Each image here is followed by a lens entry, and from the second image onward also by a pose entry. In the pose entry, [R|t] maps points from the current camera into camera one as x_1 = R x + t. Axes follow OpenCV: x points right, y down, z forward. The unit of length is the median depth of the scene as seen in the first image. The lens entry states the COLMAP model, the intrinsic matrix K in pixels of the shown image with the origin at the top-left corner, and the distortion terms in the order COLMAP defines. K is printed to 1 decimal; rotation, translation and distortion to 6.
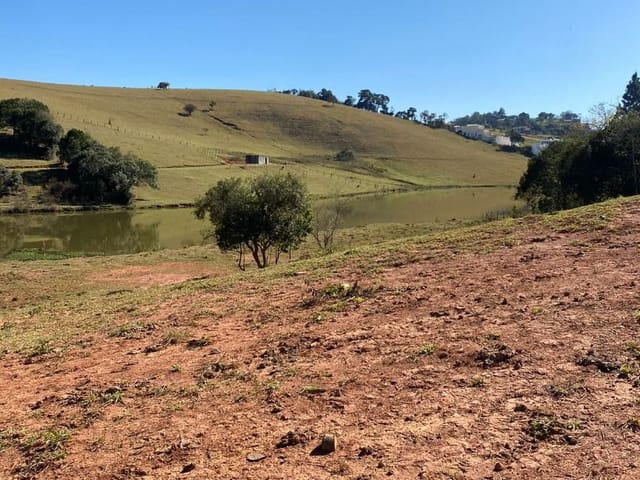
lens RADIAL K [[645.0, 0, 320.0], [0, 645.0, 240.0], [0, 0, 1]] dist [0.011913, -0.093727]
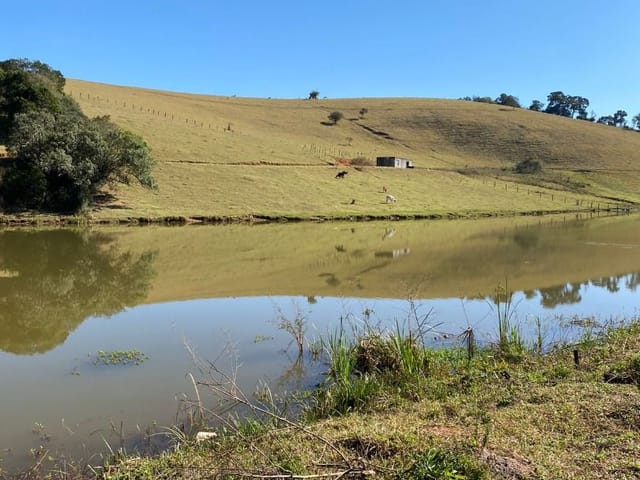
lens RADIAL K [[645.0, 0, 320.0], [0, 645.0, 240.0], [0, 0, 1]] dist [0.011913, -0.093727]
pose [[0.962630, 0.020621, -0.270034, 0.008664], [-0.033500, 0.998506, -0.043173, -0.006844], [0.268741, 0.050606, 0.961882, 0.197092]]
